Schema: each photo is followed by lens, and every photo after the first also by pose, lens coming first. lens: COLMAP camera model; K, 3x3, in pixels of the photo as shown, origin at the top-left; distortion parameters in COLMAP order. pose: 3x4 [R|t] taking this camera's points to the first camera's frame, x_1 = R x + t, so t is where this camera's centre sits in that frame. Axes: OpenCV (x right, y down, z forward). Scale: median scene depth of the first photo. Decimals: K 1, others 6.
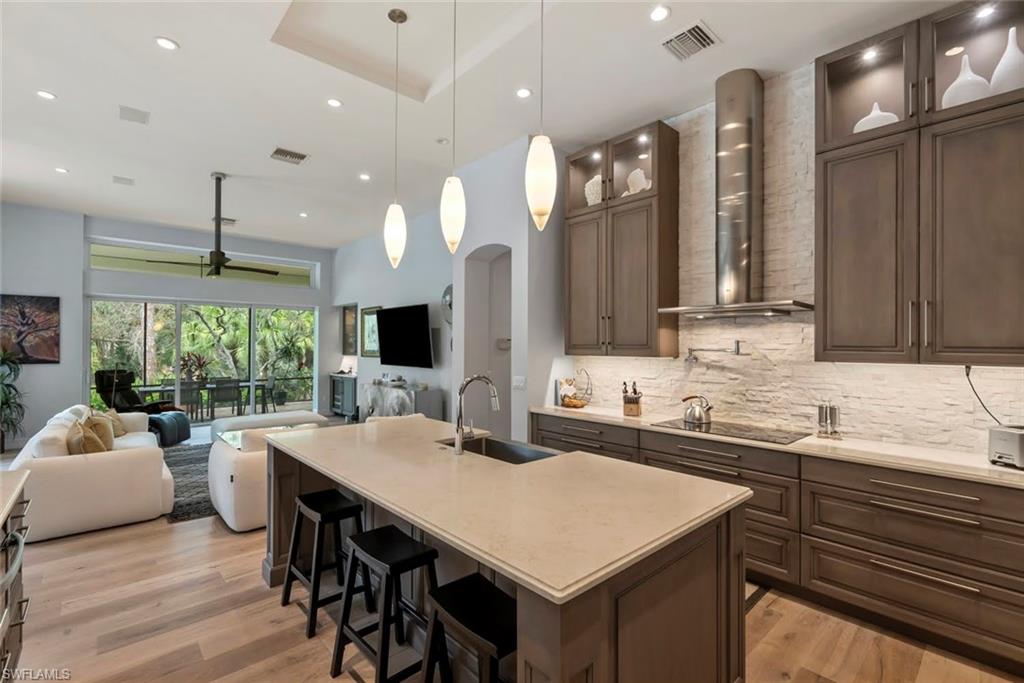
lens RADIAL K [[460.4, 0, 515.8], [0, 460.4, 346.7], [0, 0, 1]] dist [-0.002700, -0.000408]
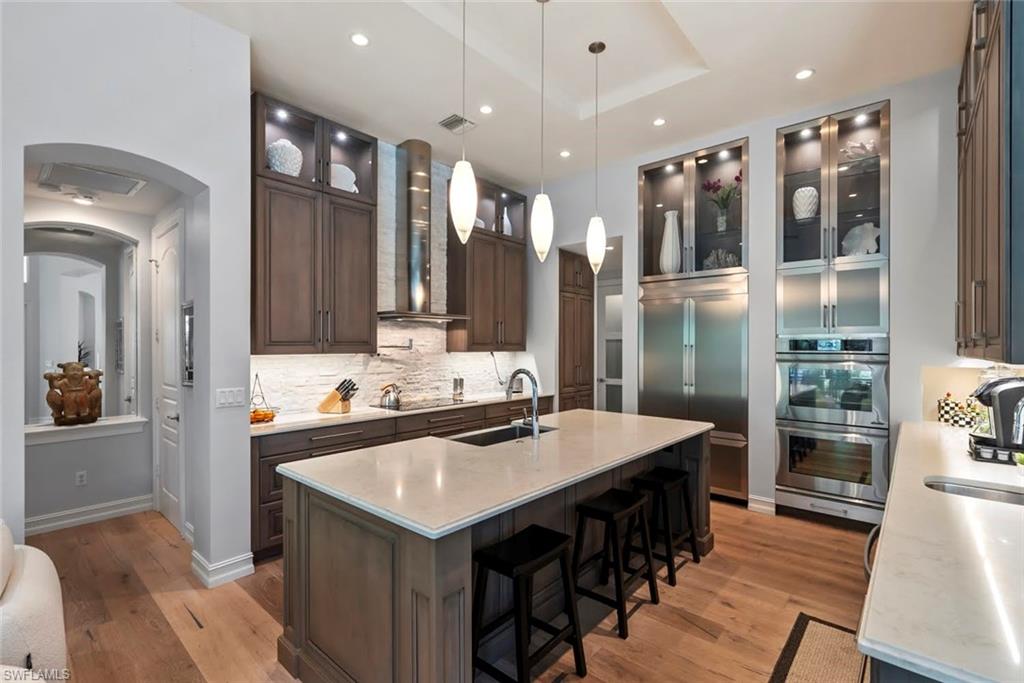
lens RADIAL K [[460.4, 0, 515.8], [0, 460.4, 346.7], [0, 0, 1]] dist [-0.002700, -0.000408]
pose [[-0.102627, -0.010842, 0.994661, -0.904089], [-0.000973, 0.999941, 0.010800, -0.005782], [-0.994719, 0.000141, -0.102631, 0.842794]]
